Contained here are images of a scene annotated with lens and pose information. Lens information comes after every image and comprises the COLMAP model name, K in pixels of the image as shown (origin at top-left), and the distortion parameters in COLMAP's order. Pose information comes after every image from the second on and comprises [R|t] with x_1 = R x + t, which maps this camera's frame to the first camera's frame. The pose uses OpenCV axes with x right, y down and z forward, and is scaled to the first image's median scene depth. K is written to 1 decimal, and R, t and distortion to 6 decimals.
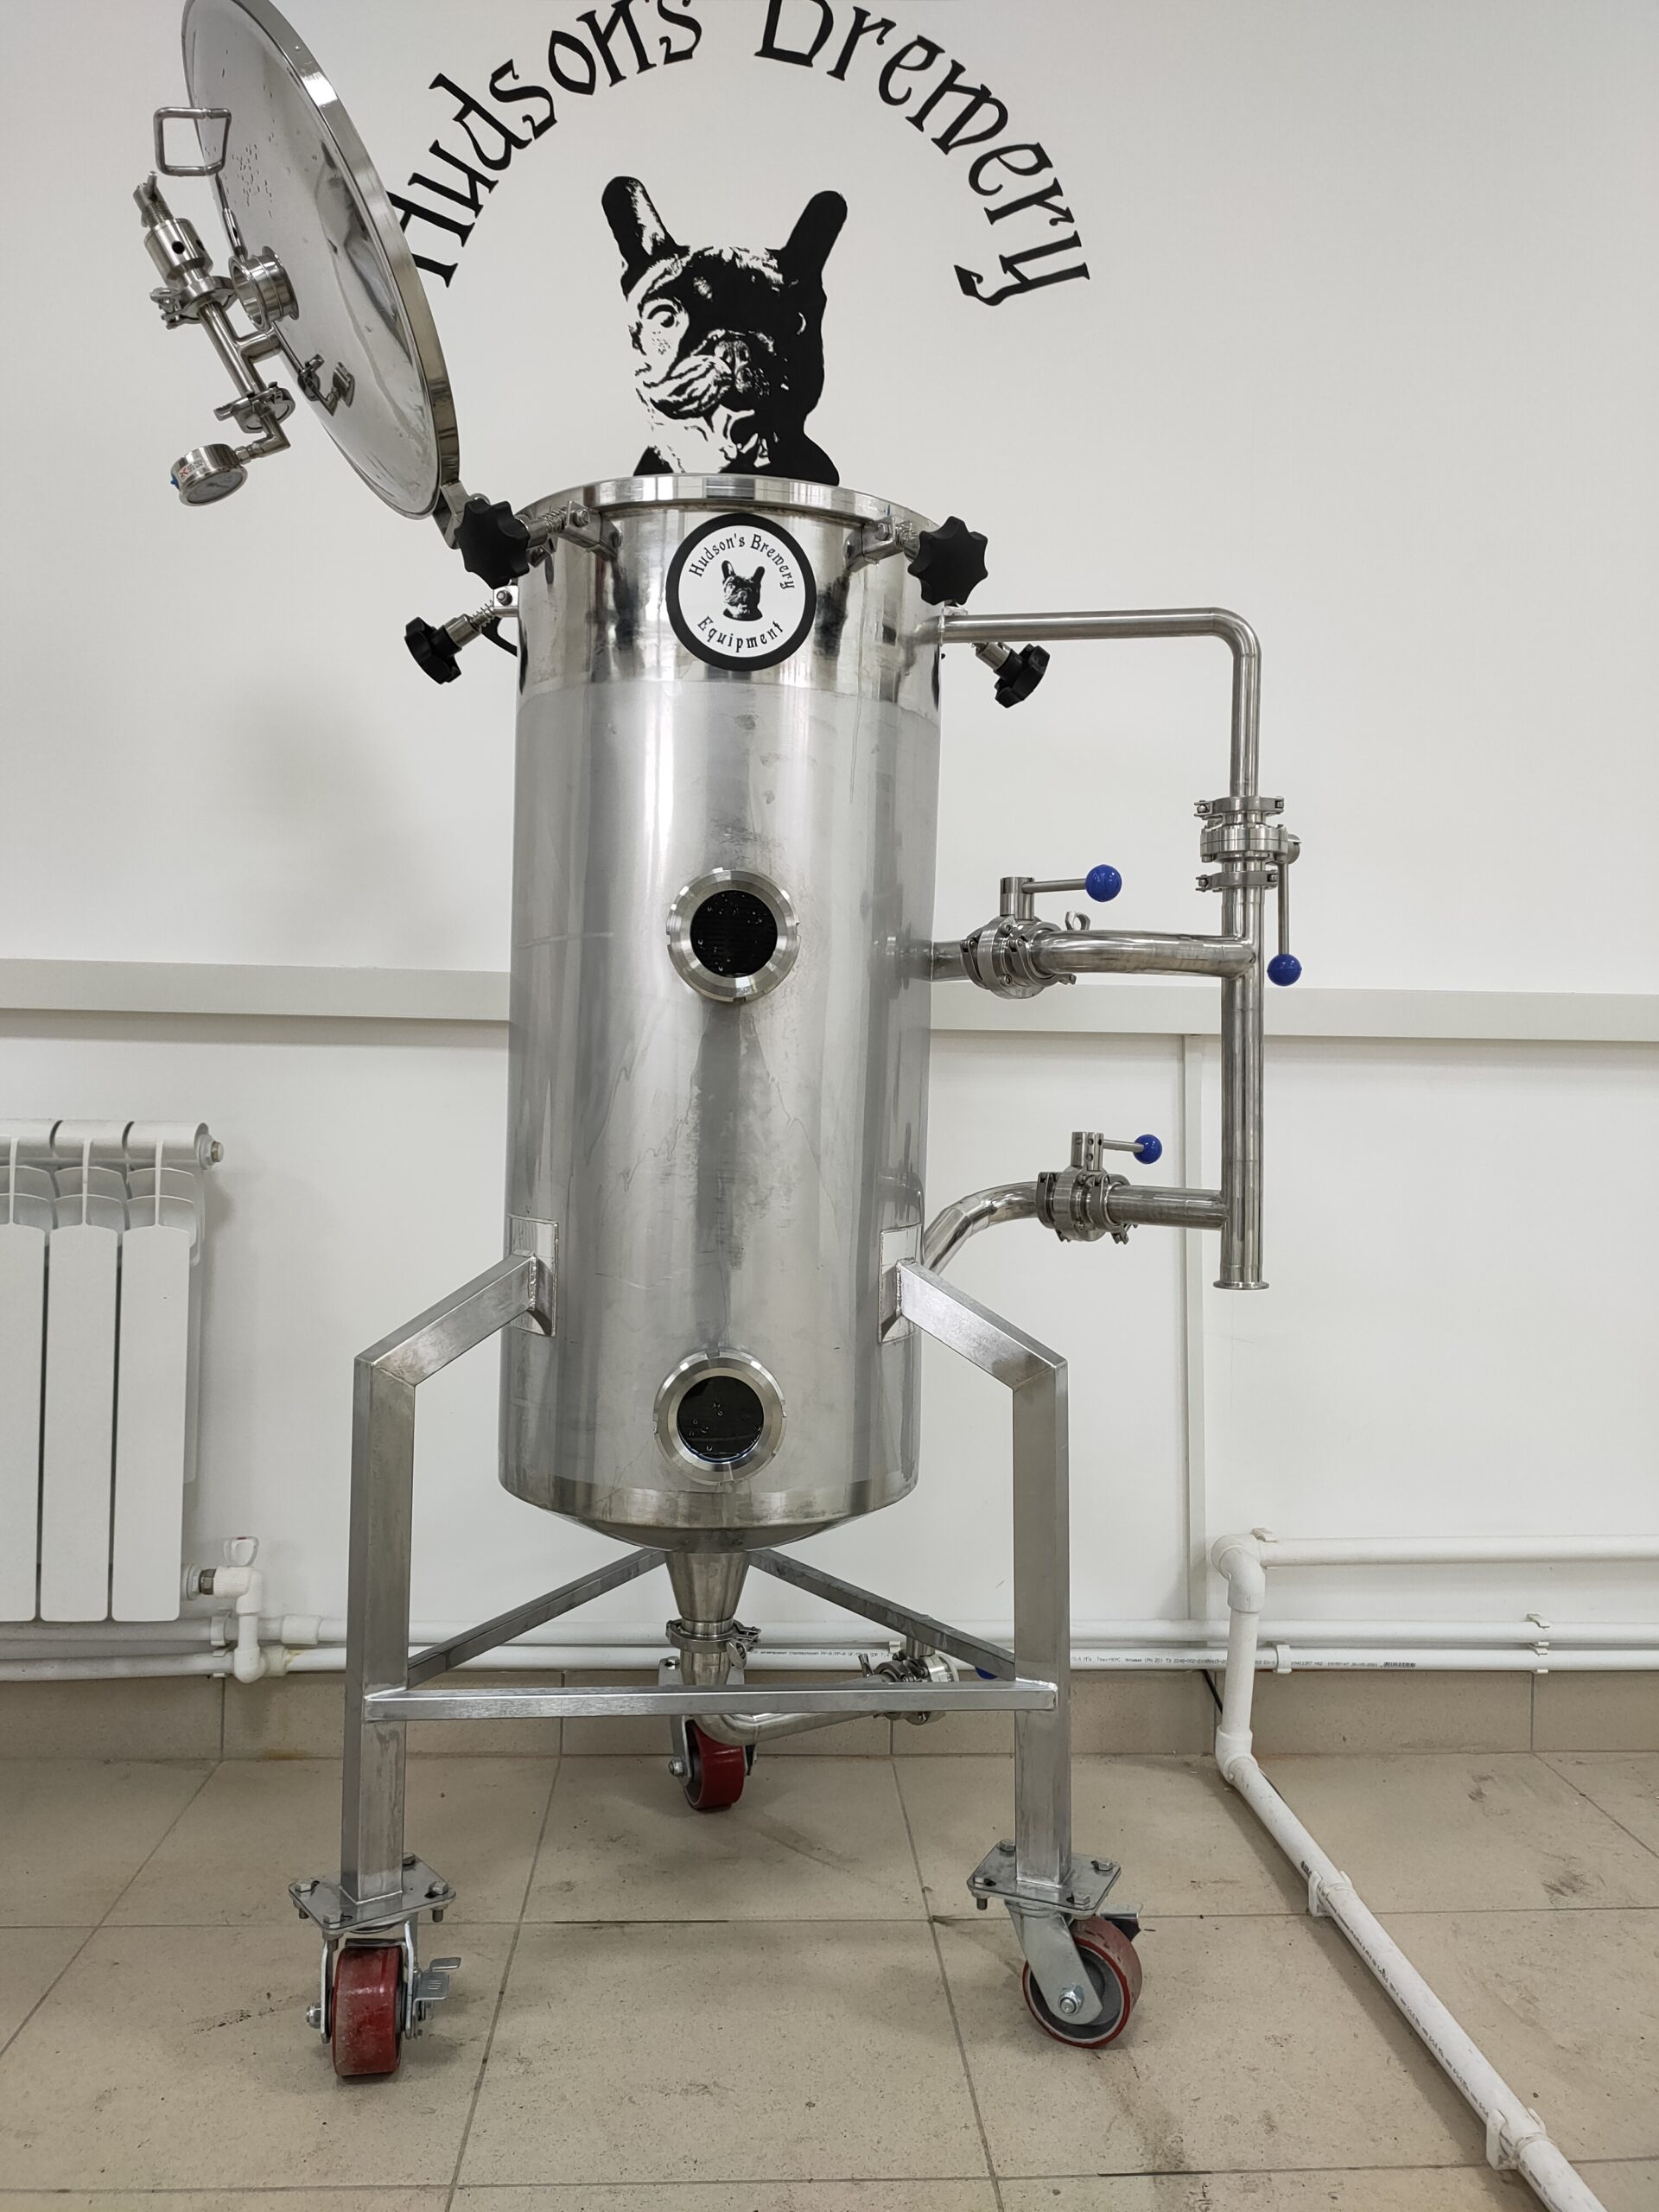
lens RADIAL K [[1689.2, 0, 831.0], [0, 1689.2, 1117.2], [0, 0, 1]] dist [0.088716, -0.147209]
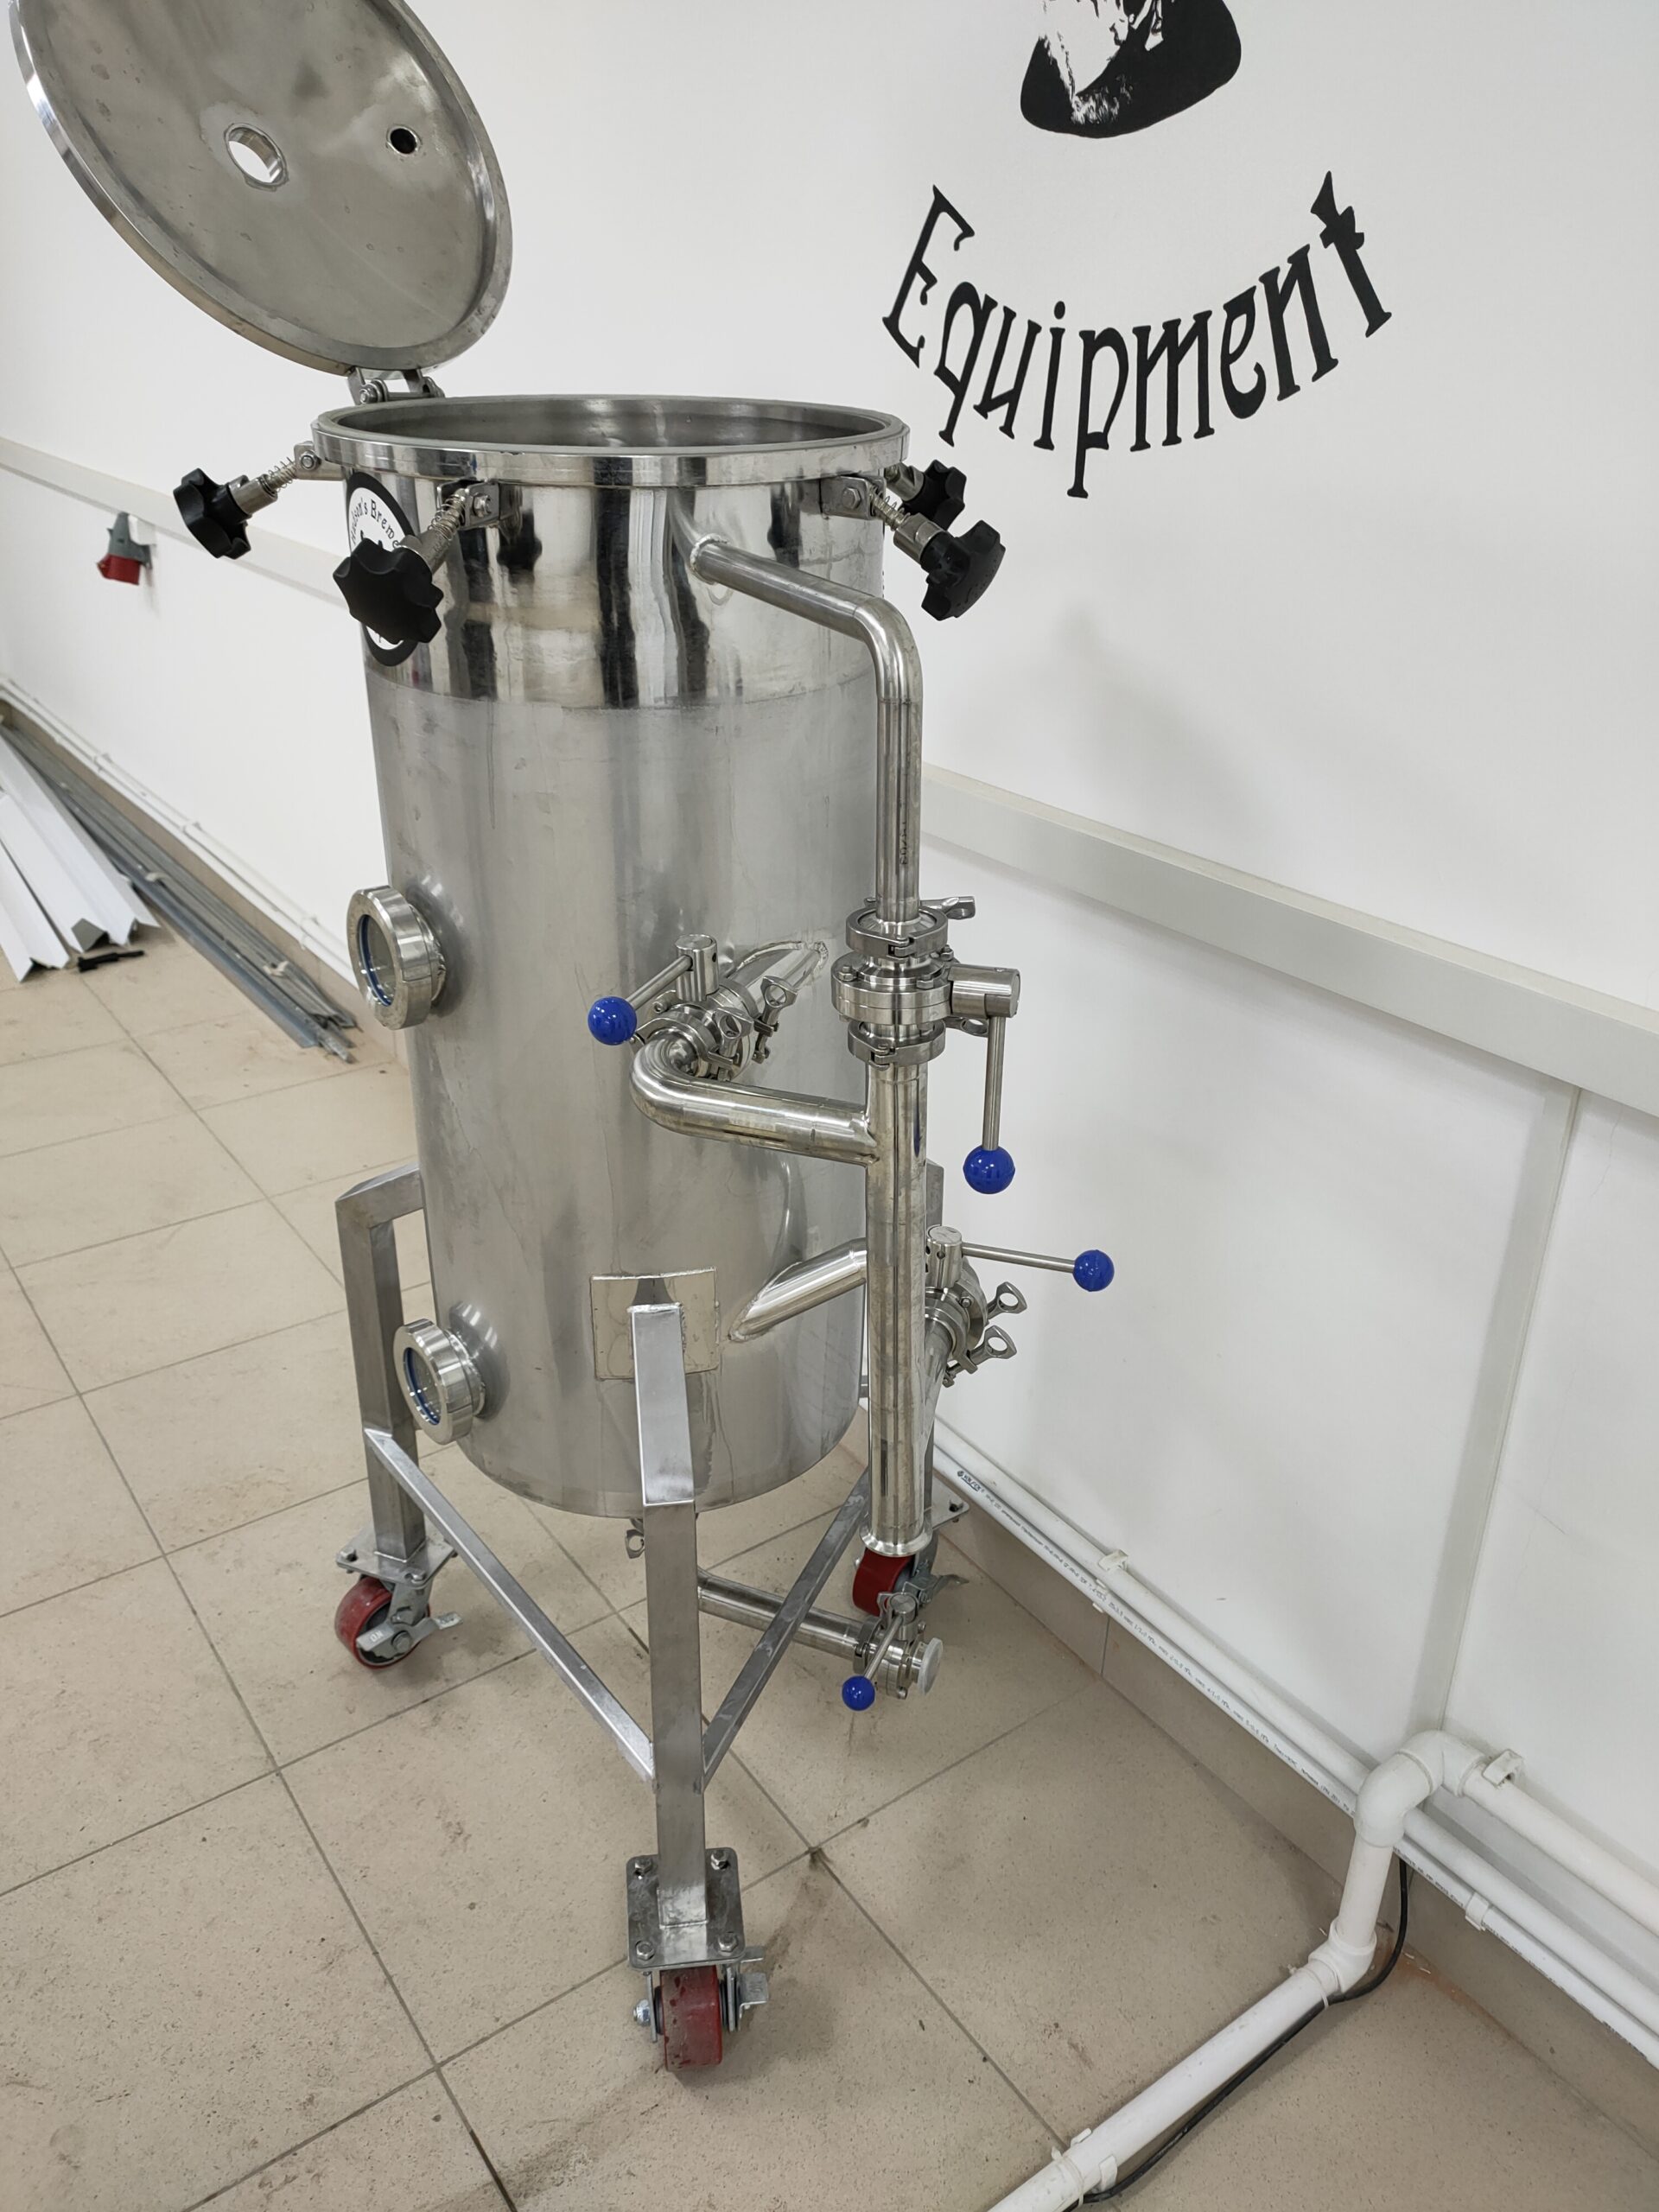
lens RADIAL K [[1689.2, 0, 830.5], [0, 1689.2, 1112.8], [0, 0, 1]] dist [0.088716, -0.147209]
pose [[0.532150, 0.365112, -0.763879, 0.577876], [-0.016538, 0.906547, 0.421782, -0.302517], [0.846489, -0.211818, 0.488457, 0.515184]]
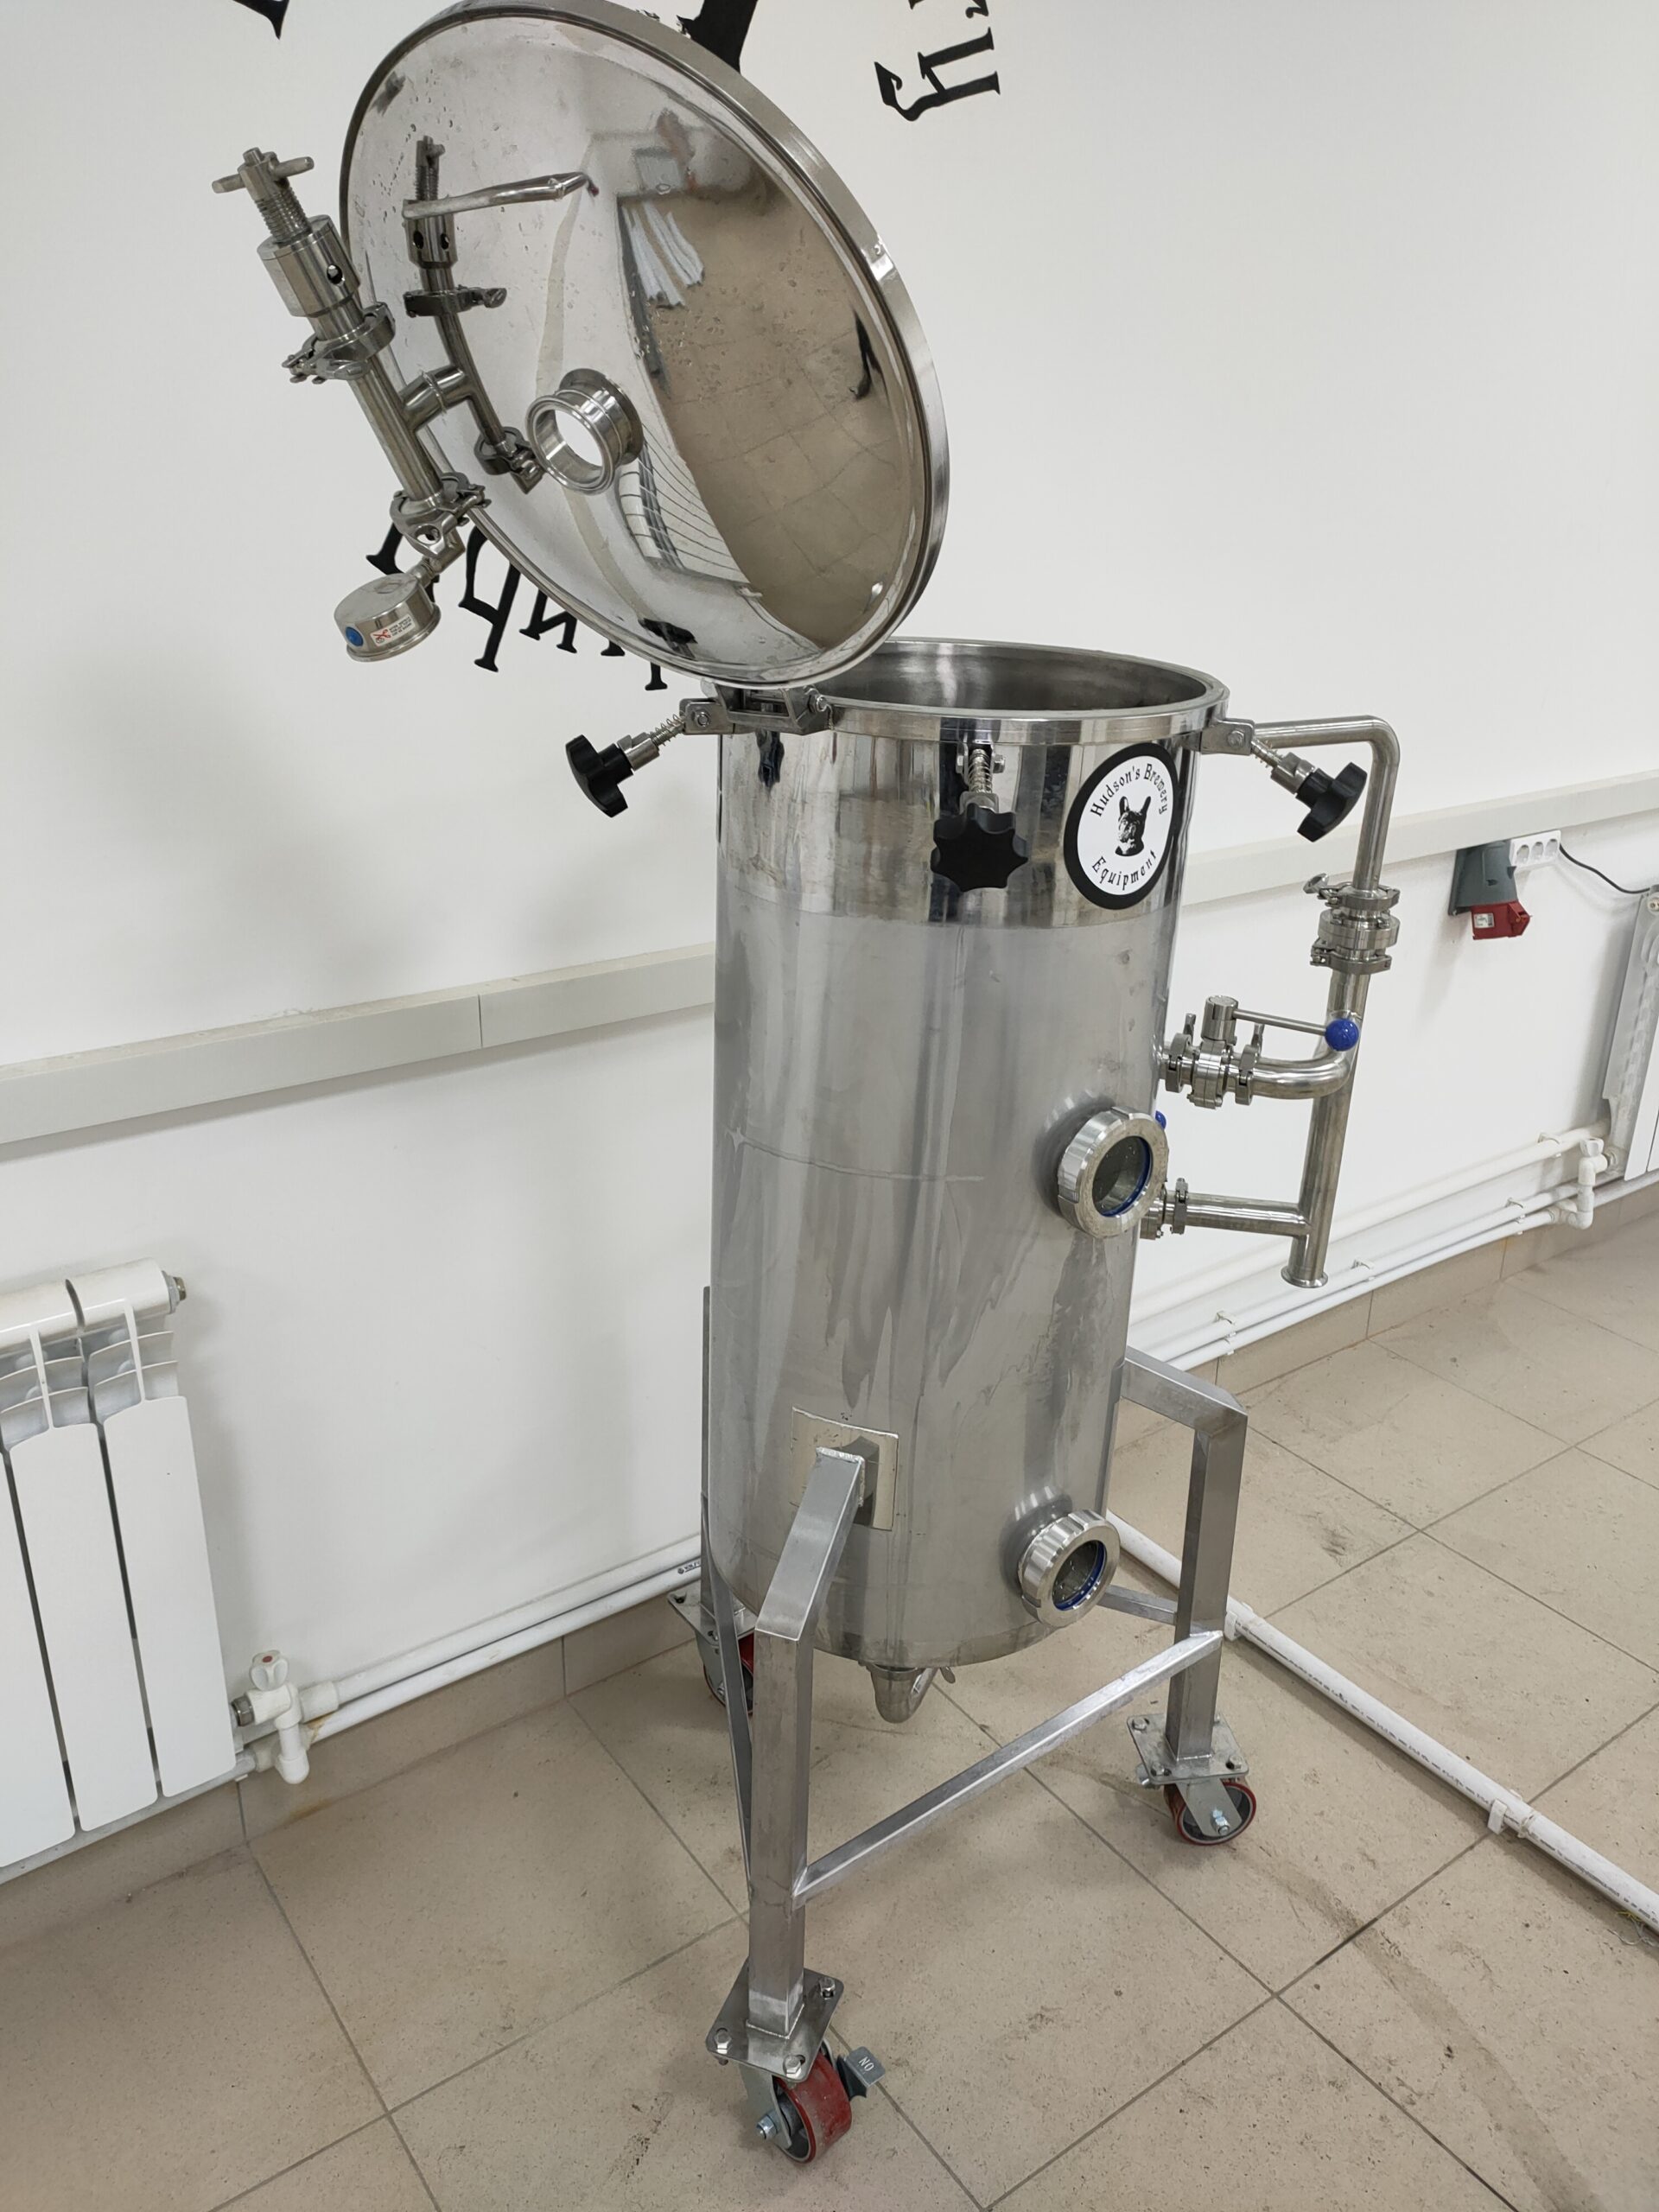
lens RADIAL K [[1689.2, 0, 849.7], [0, 1689.2, 1114.2], [0, 0, 1]] dist [0.088716, -0.147209]
pose [[0.834880, -0.204289, 0.511118, -0.490591], [-0.007986, 0.923983, 0.382351, -0.368538], [-0.550374, -0.323299, 0.769783, 0.227564]]
